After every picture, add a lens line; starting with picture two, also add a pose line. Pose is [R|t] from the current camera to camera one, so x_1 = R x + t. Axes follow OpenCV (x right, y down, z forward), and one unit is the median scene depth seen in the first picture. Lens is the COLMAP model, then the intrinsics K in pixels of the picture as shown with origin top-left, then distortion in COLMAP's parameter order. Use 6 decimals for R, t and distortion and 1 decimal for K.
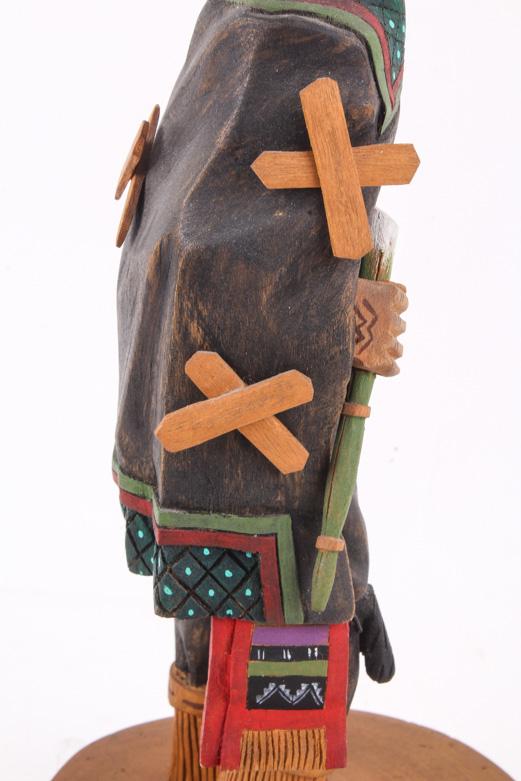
lens RADIAL K [[1789.0, 0, 261.8], [0, 1789.0, 390.4], [0, 0, 1]] dist [0.057285, 0.000000]
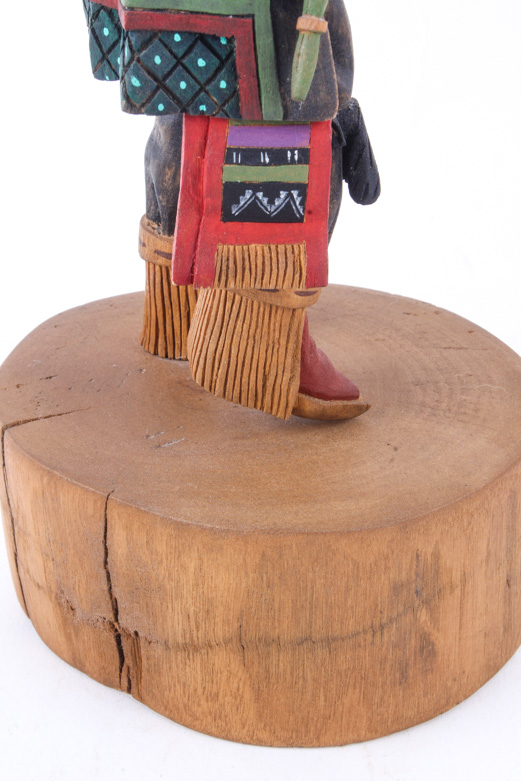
lens RADIAL K [[1789.0, 0, 258.6], [0, 1789.0, 391.6], [0, 0, 1]] dist [0.057285, 0.000000]
pose [[0.999950, -0.000797, 0.010014, 0.001531], [-0.000389, 0.993031, 0.117855, 0.163780], [-0.010038, -0.117853, 0.992980, 0.065335]]
